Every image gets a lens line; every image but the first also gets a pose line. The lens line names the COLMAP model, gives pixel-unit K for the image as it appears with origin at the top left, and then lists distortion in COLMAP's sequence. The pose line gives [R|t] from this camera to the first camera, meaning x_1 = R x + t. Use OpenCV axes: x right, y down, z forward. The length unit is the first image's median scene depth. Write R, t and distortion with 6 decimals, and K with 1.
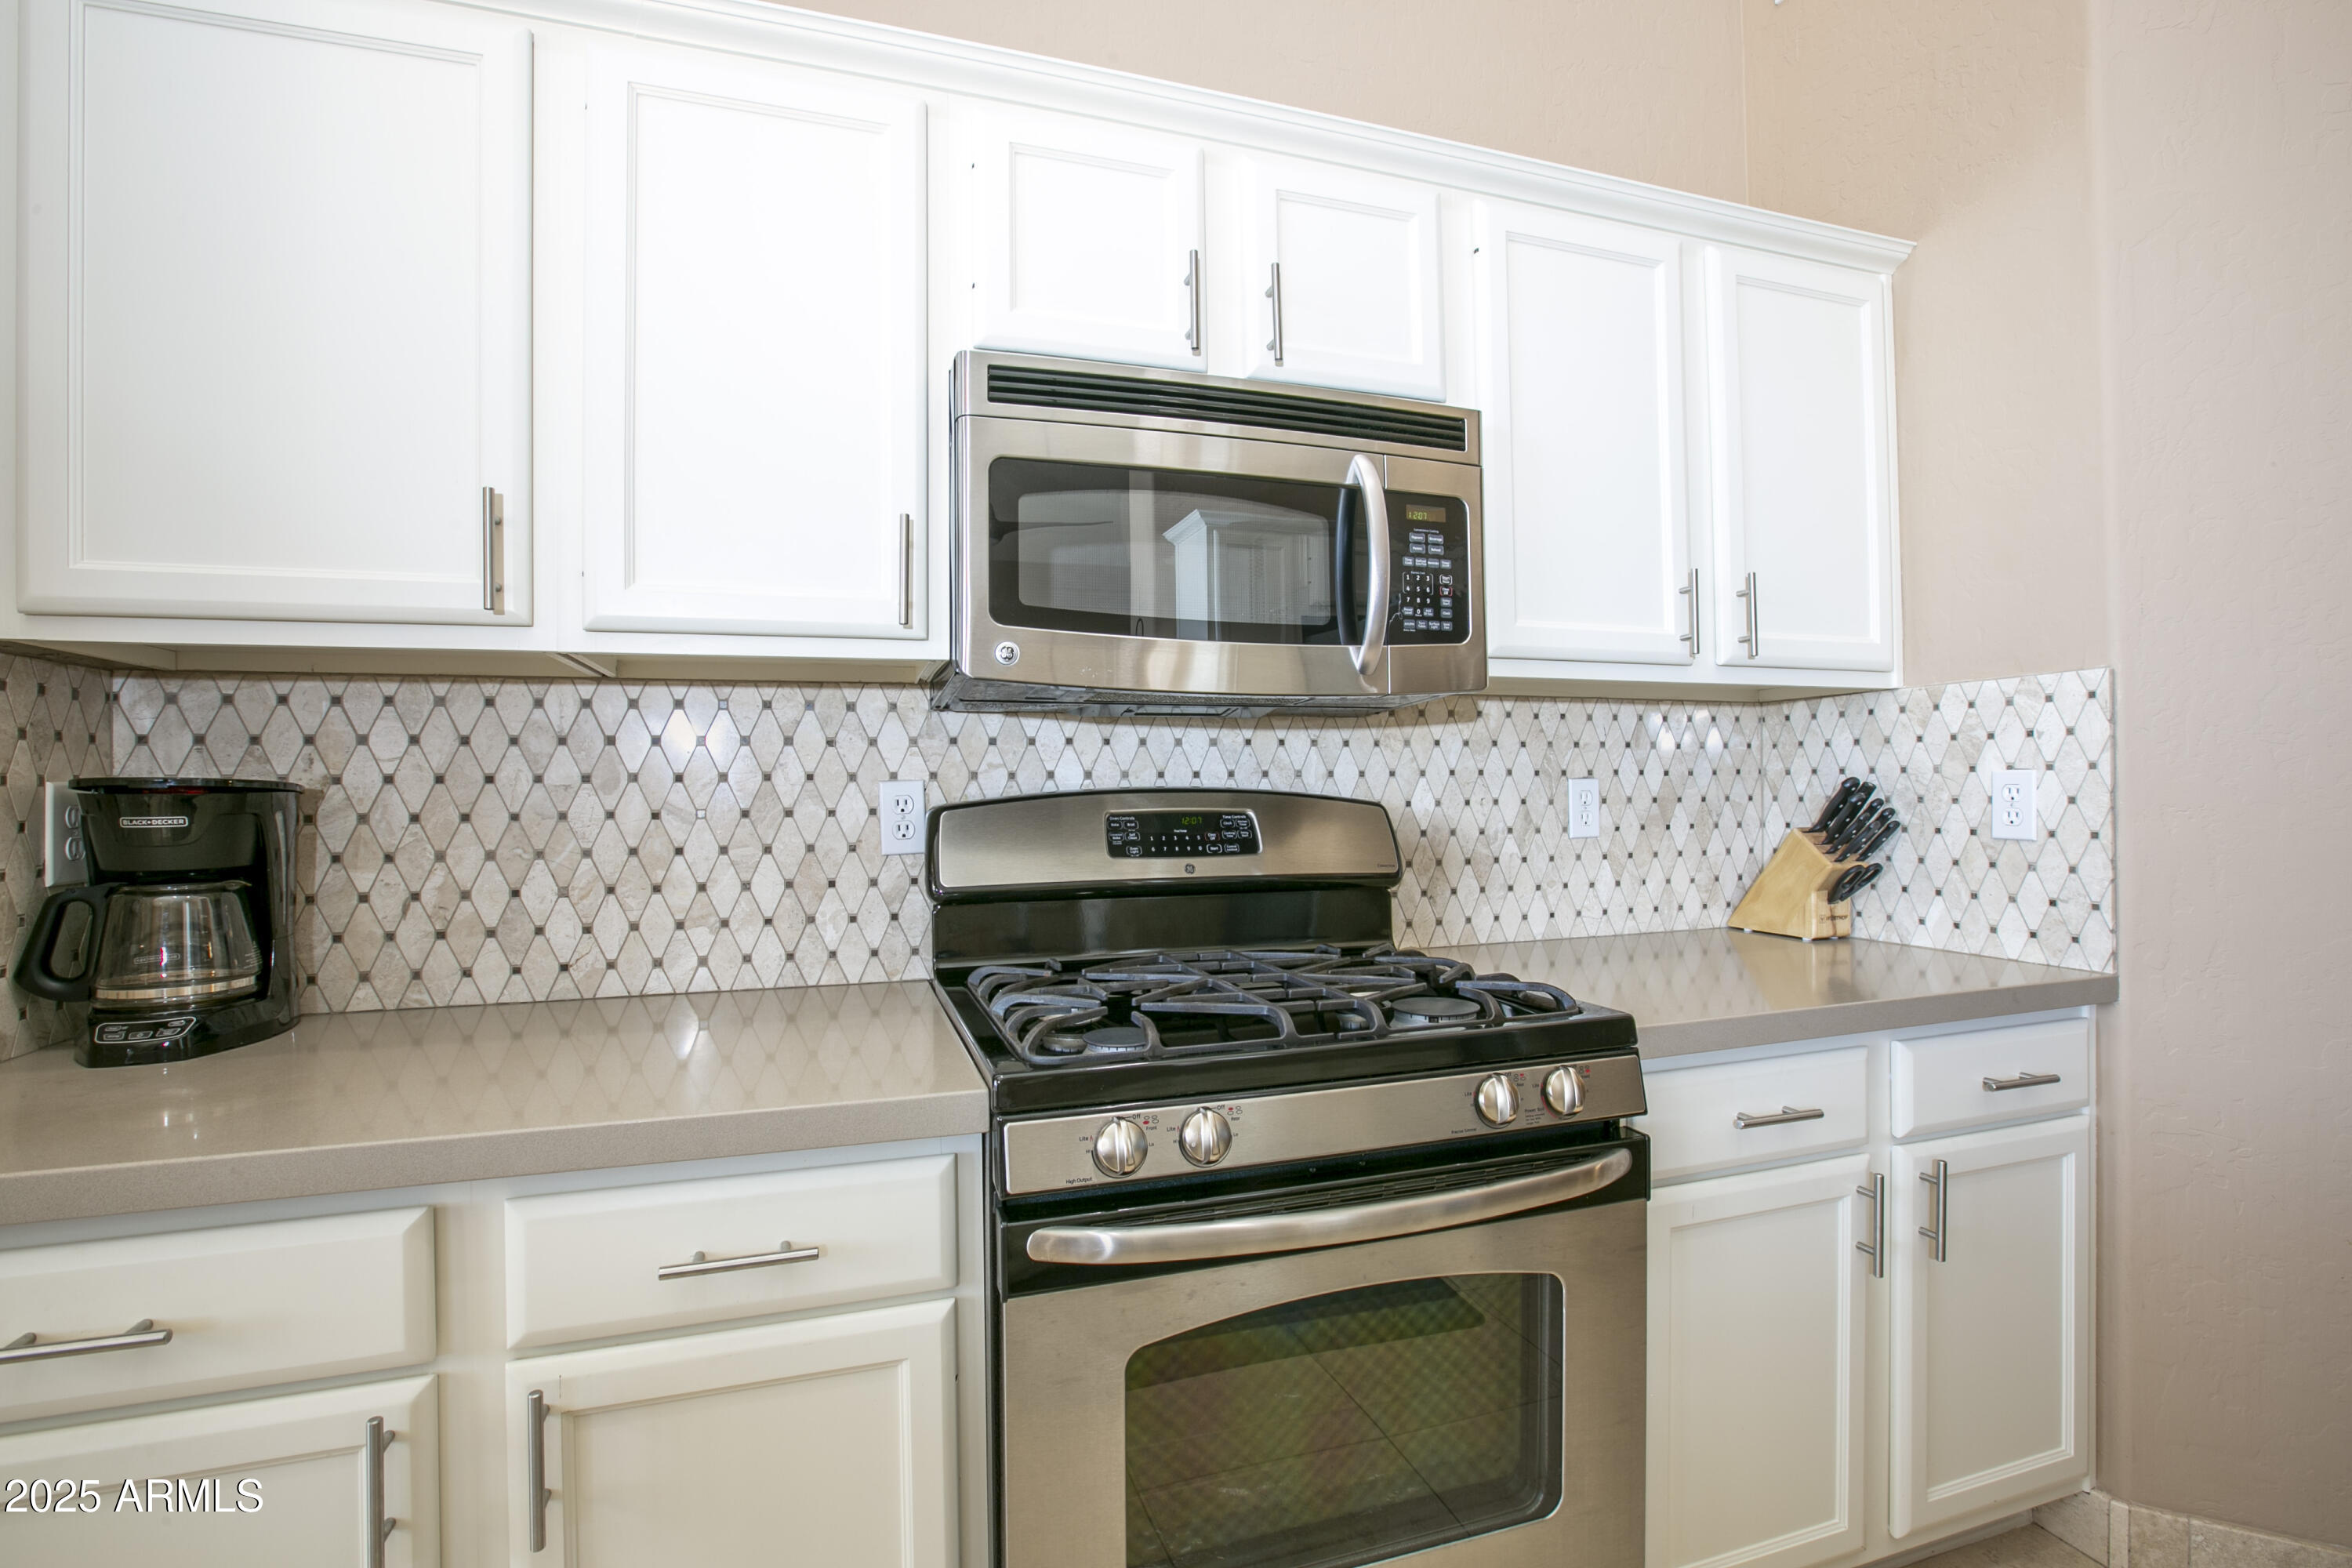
lens RADIAL K [[1076.3, 0, 1166.8], [0, 1076.3, 779.8], [0, 0, 1]] dist [-0.054243, 0.017598]
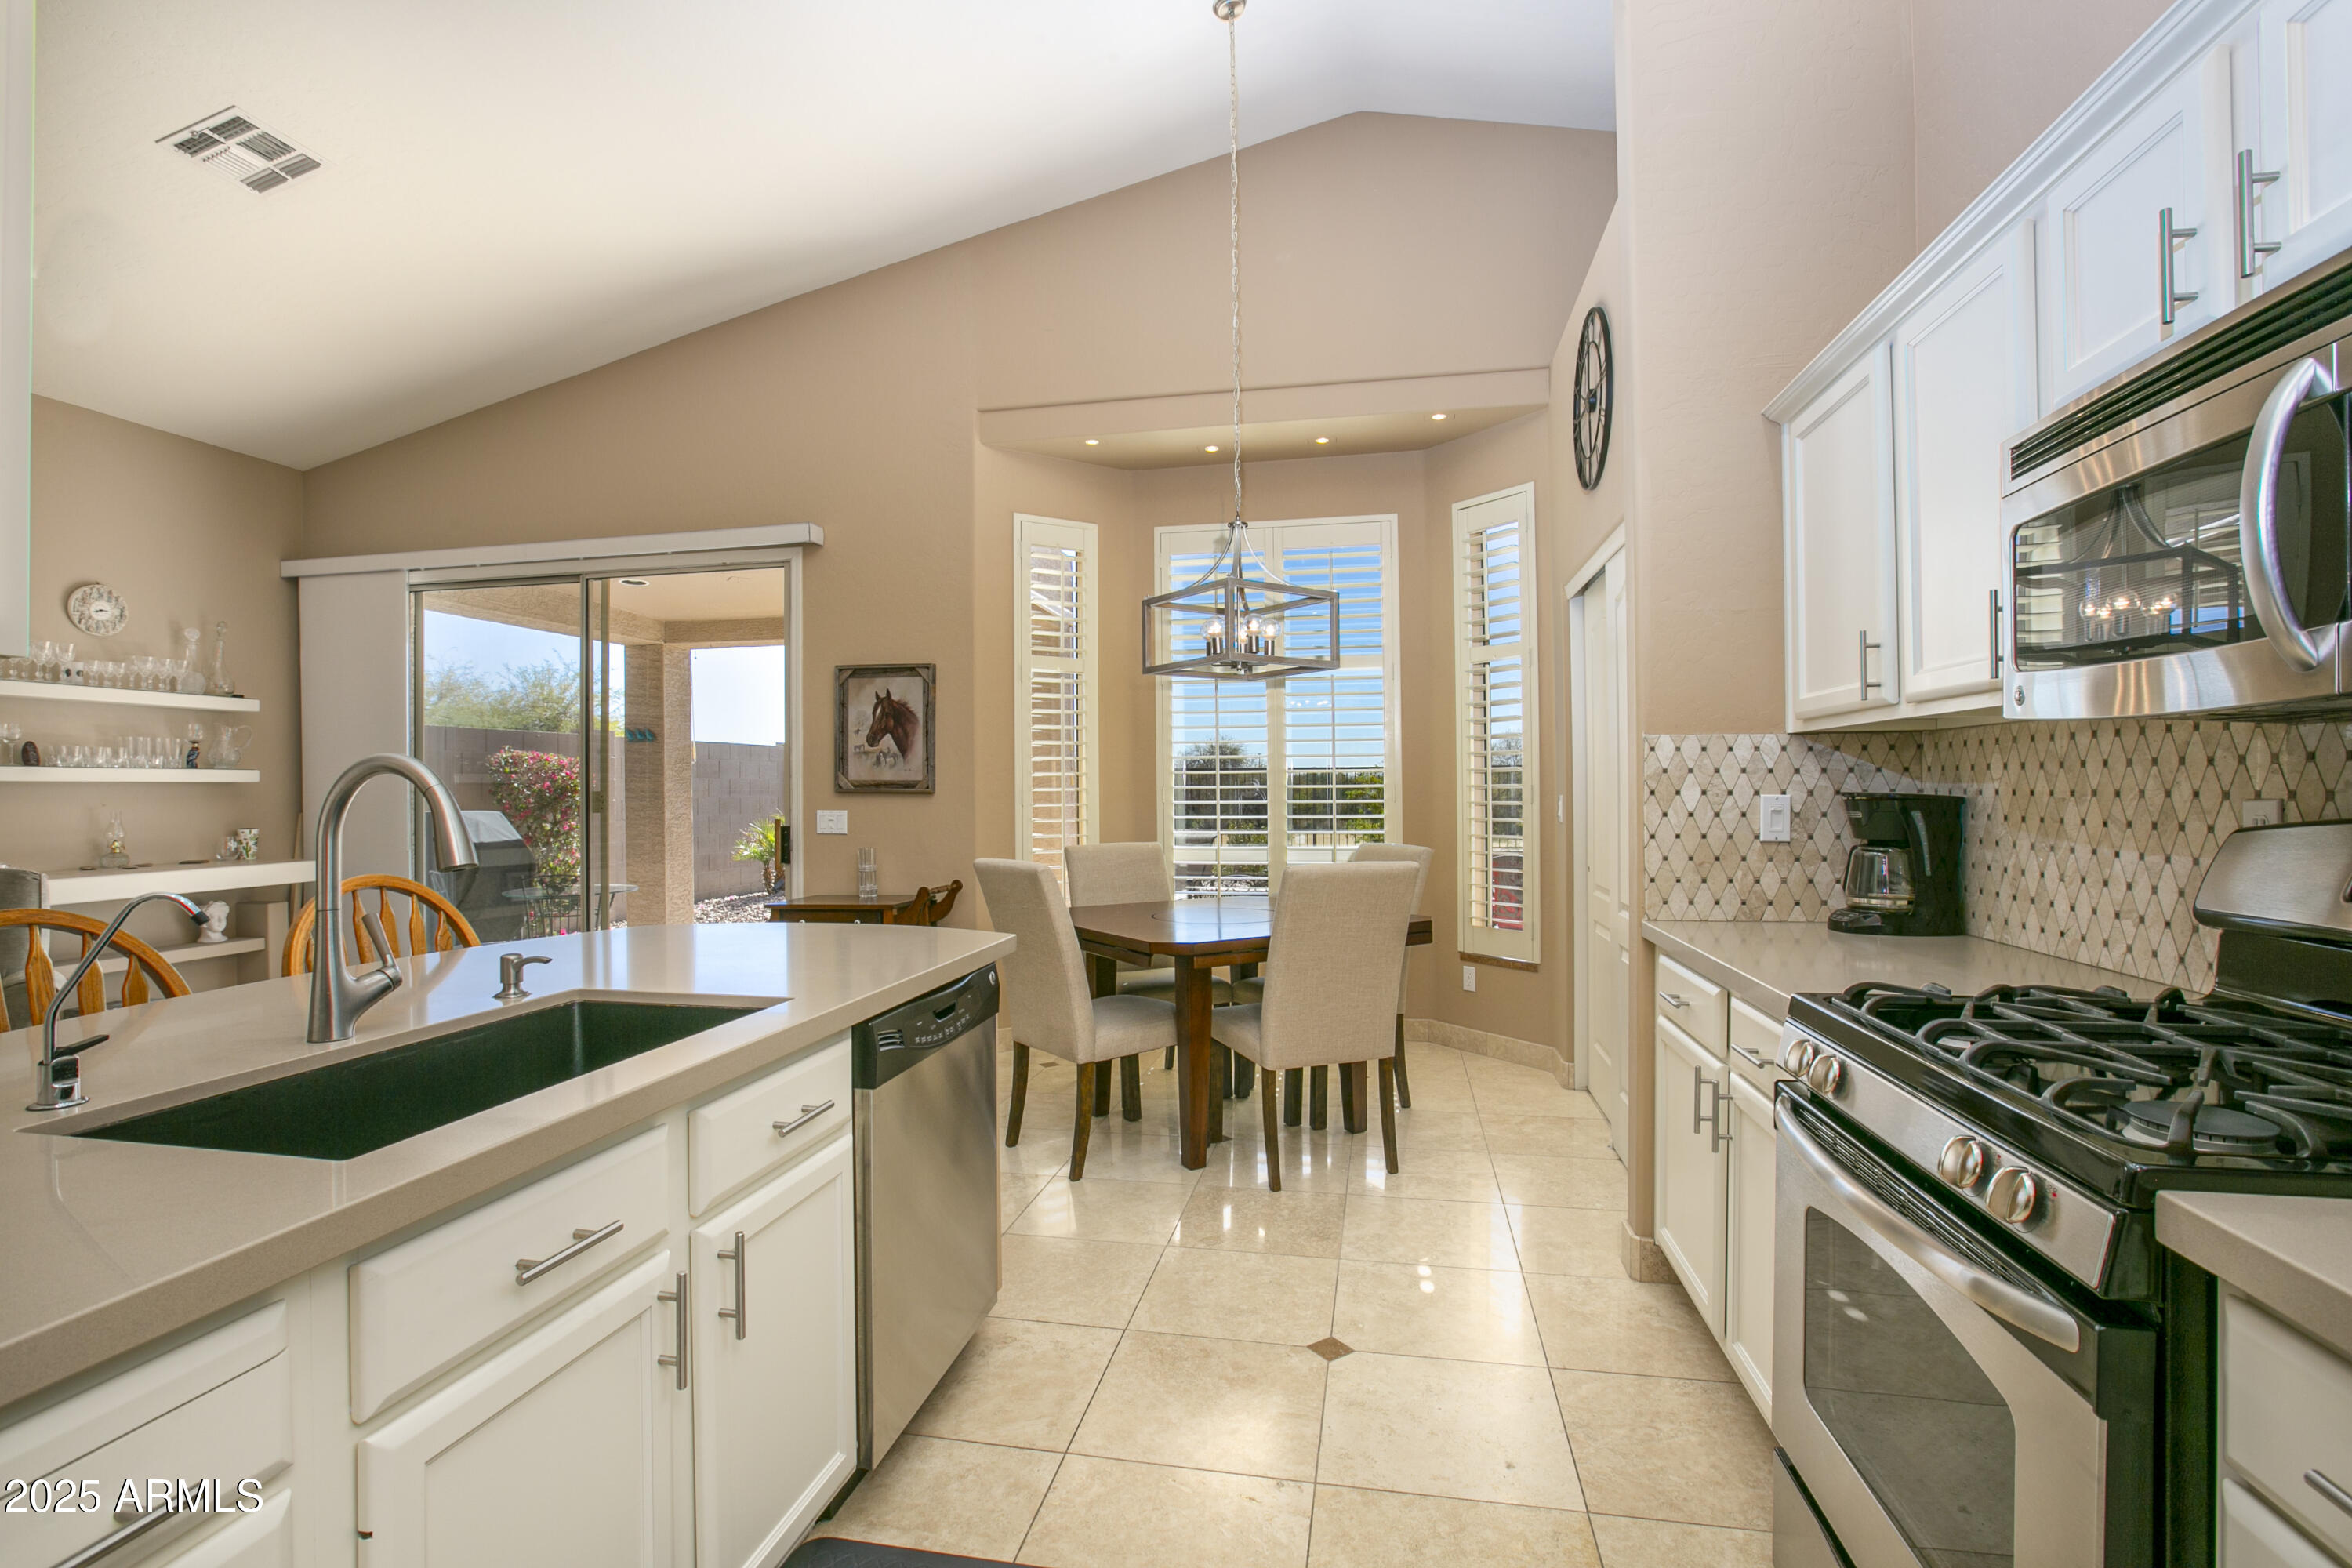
lens RADIAL K [[1076.3, 0, 1166.8], [0, 1076.3, 779.8], [0, 0, 1]] dist [-0.054243, 0.017598]
pose [[-0.491493, 0.007982, -0.870845, 1.051907], [0.018677, 0.999825, -0.001377, -0.034168], [0.870681, -0.016942, -0.491556, 0.617242]]
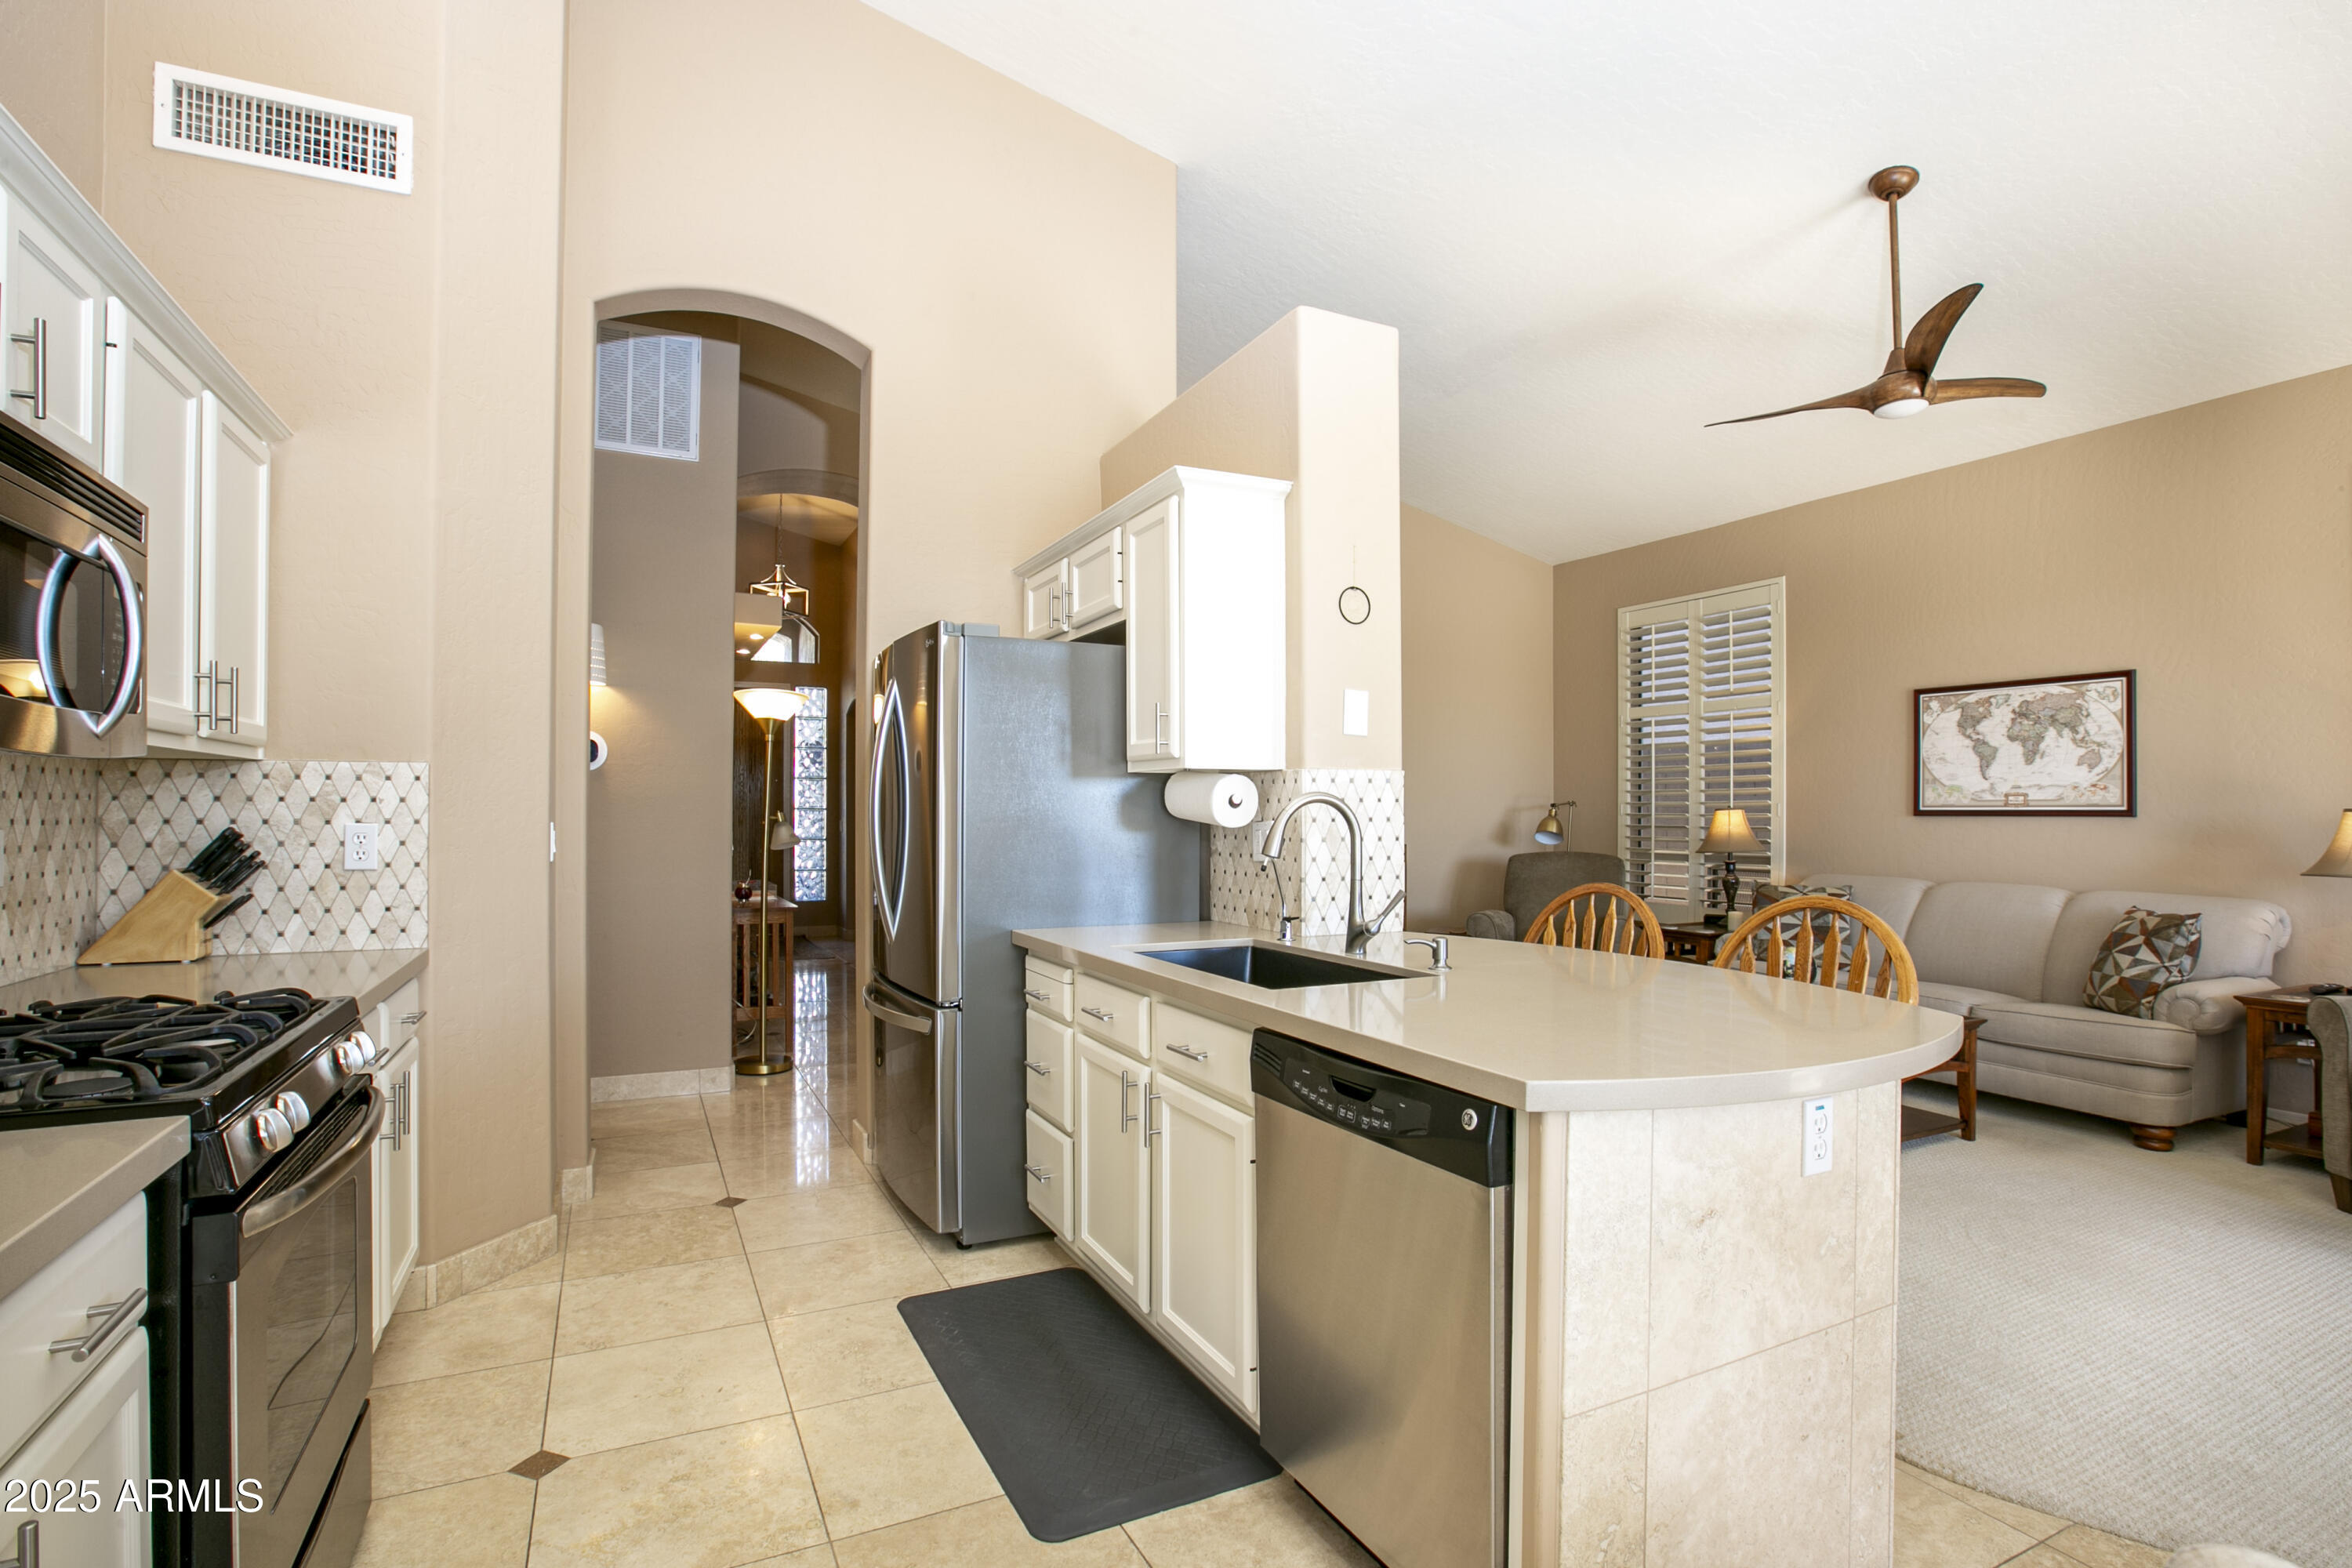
lens RADIAL K [[1108.3, 0, 1139.3], [0, 1108.3, 807.5], [0, 0, 1]] dist [-0.057249, 0.019976]
pose [[-0.122862, 0.013736, 0.992329, -0.924857], [-0.010530, 0.999830, -0.015143, -0.021984], [-0.992368, -0.012310, -0.122696, 0.088676]]
